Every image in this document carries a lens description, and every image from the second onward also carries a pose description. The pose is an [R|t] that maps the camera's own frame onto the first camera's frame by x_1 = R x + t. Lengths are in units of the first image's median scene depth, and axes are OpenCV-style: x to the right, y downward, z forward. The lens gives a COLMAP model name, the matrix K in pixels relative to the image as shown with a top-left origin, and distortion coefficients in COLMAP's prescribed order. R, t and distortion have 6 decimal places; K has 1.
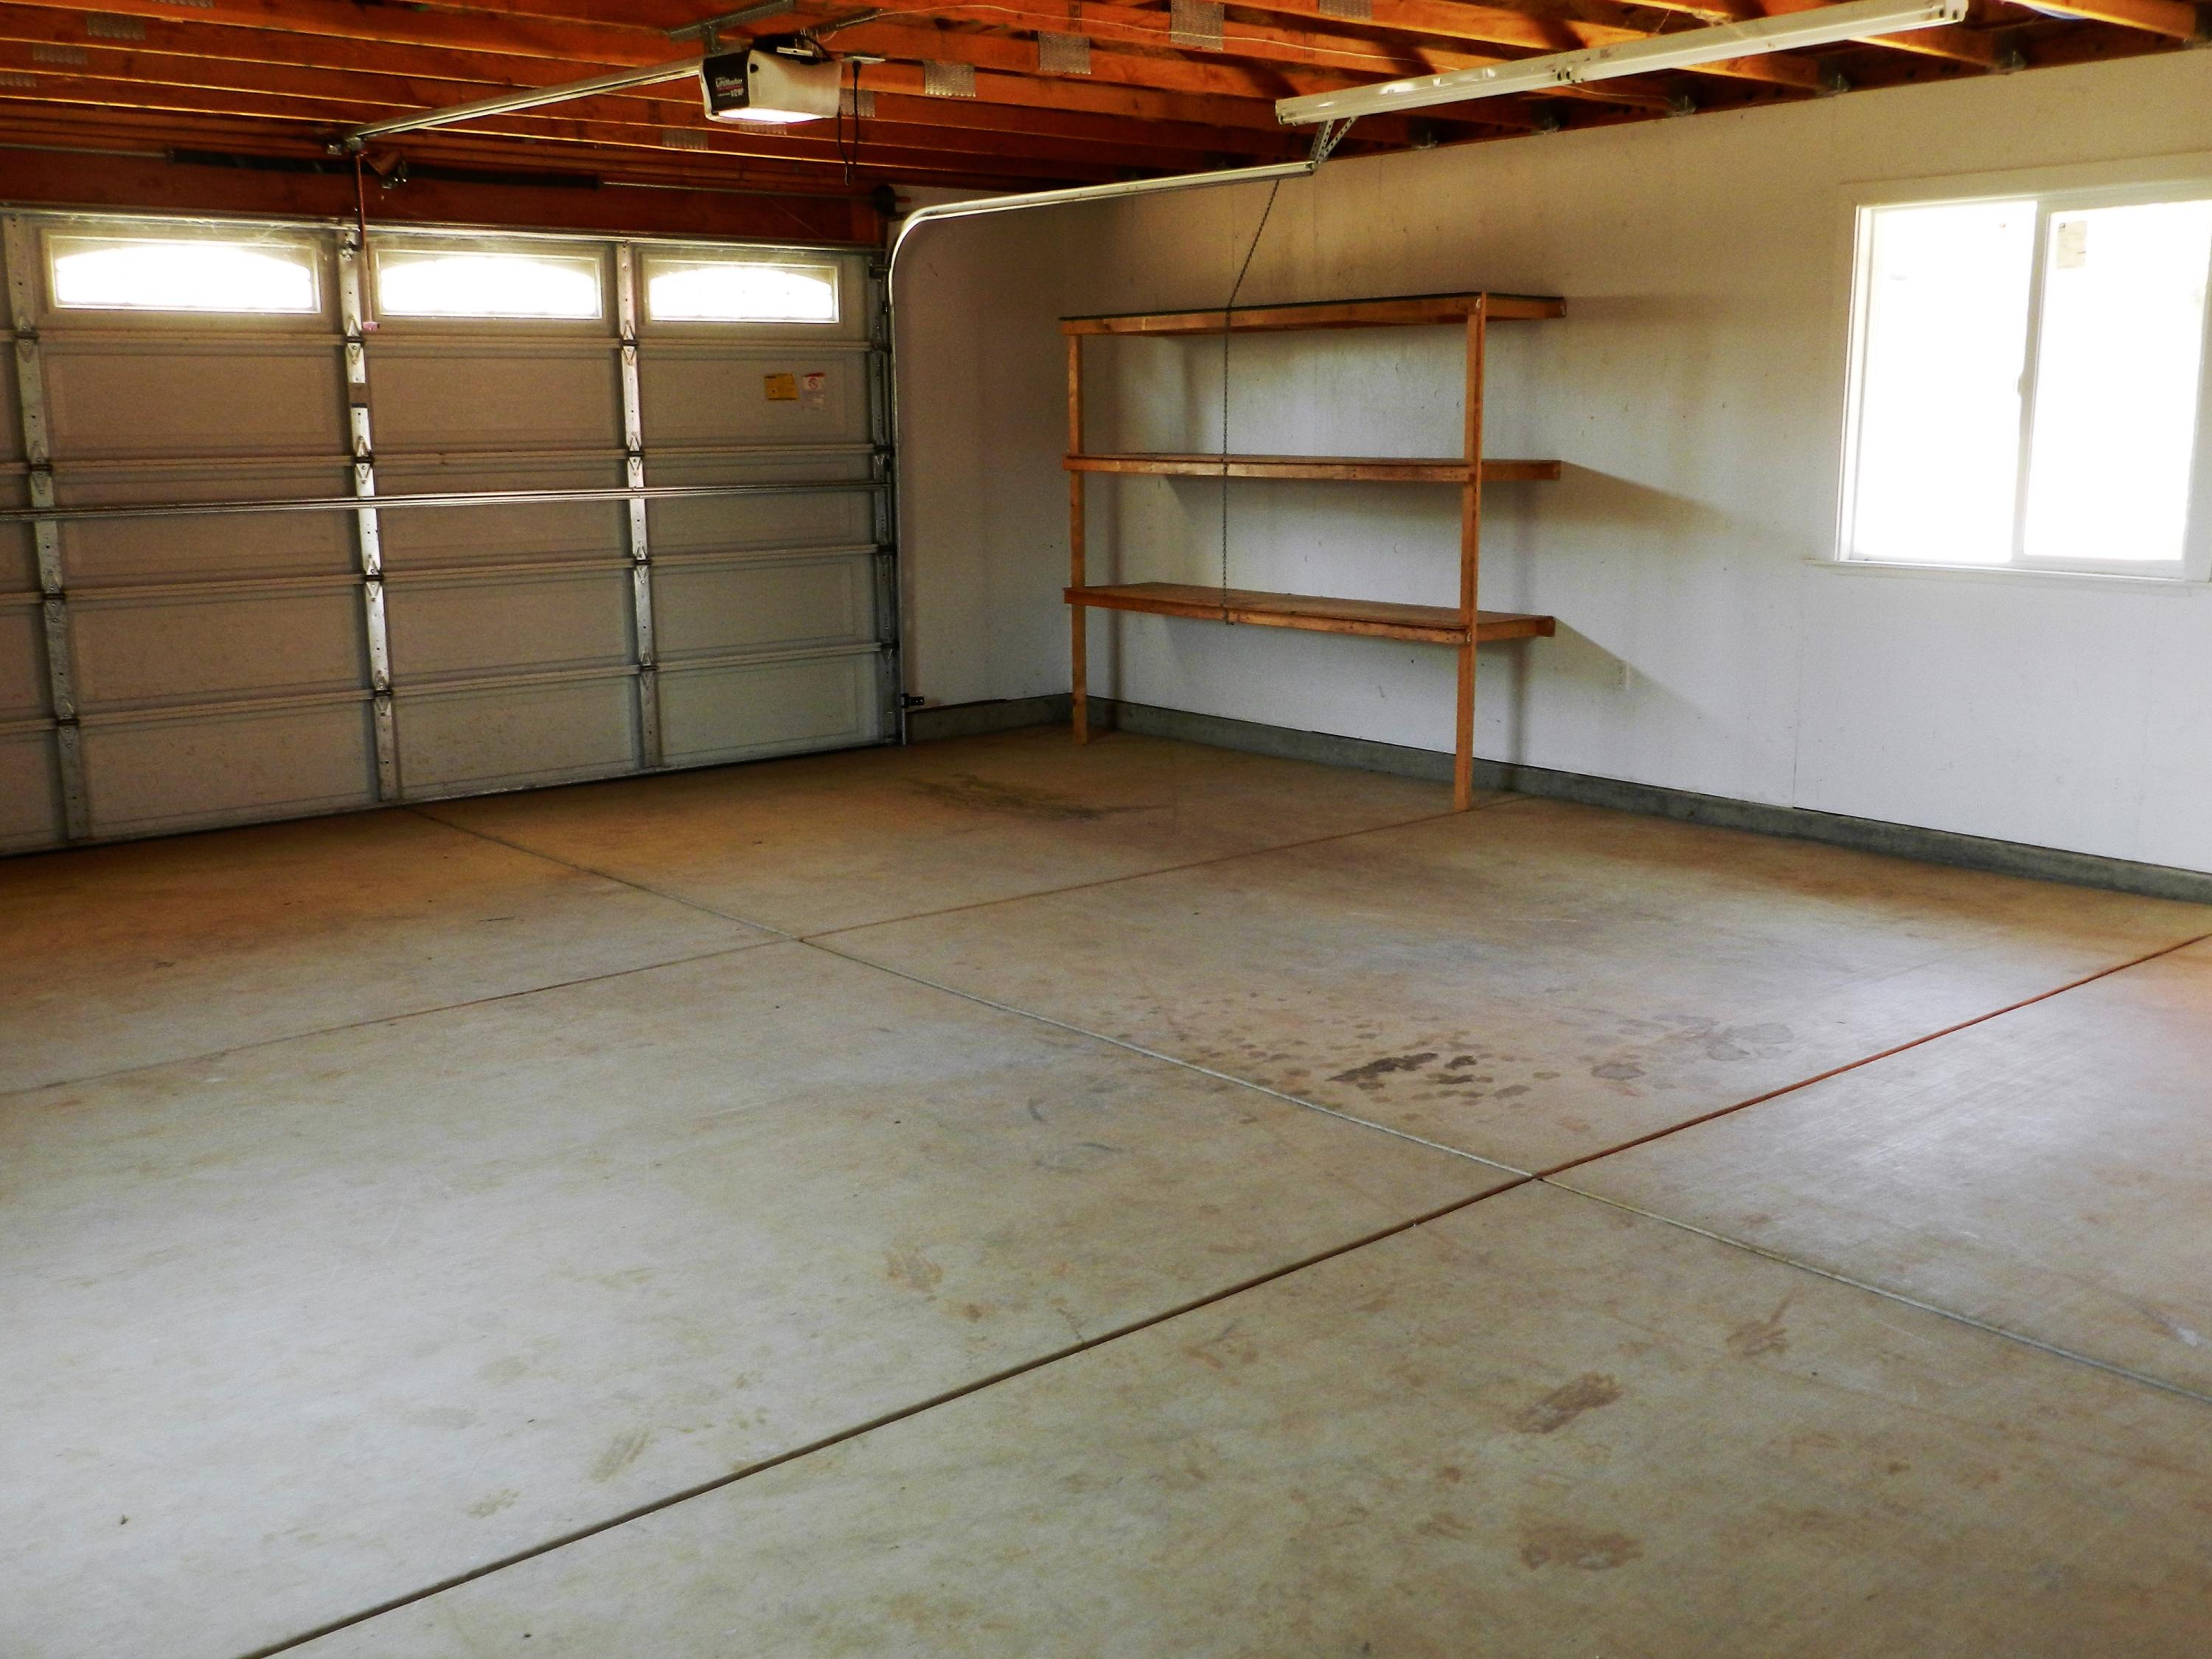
lens RADIAL K [[2101.9, 0, 1094.7], [0, 2101.9, 829.4], [0, 0, 1]] dist [0.003668, 0.000000]
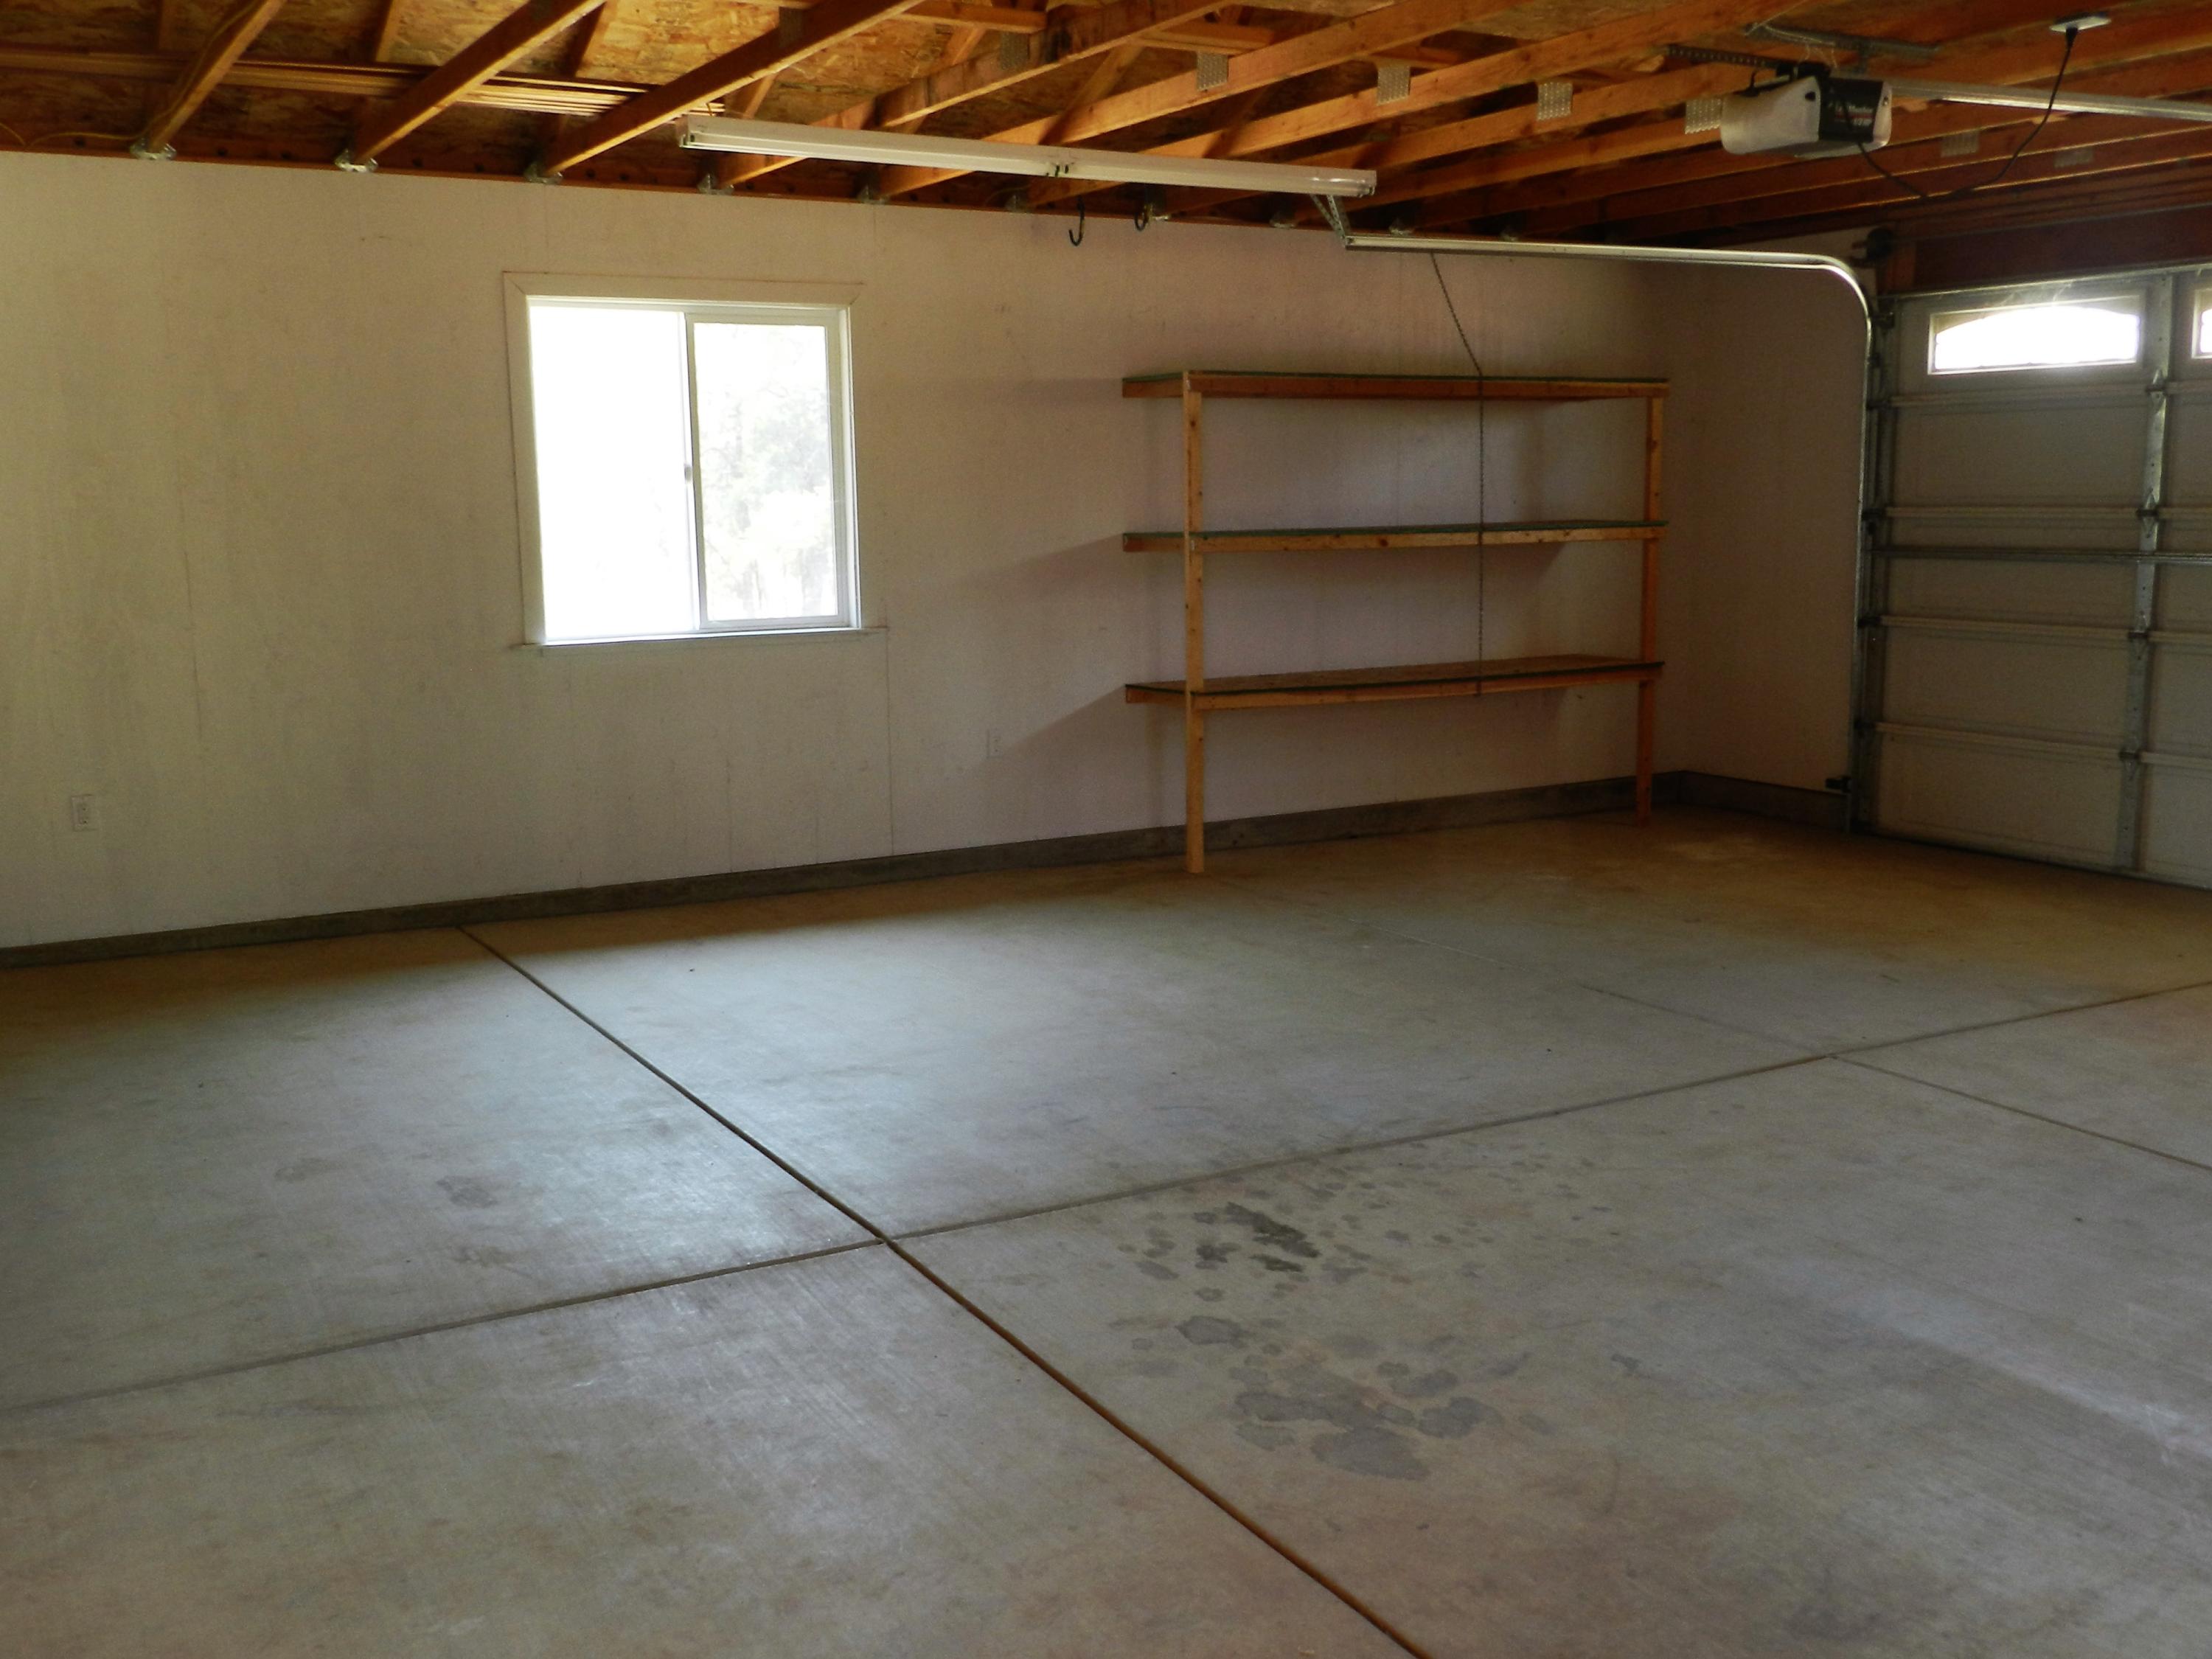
lens RADIAL K [[2101.9, 0, 1095.5], [0, 2101.9, 830.0], [0, 0, 1]] dist [0.003668, 0.000000]
pose [[-0.169677, 0.173648, -0.970080, 0.937021], [-0.185599, 0.961109, 0.204505, -0.203030], [0.967865, 0.214746, -0.130850, 0.985910]]
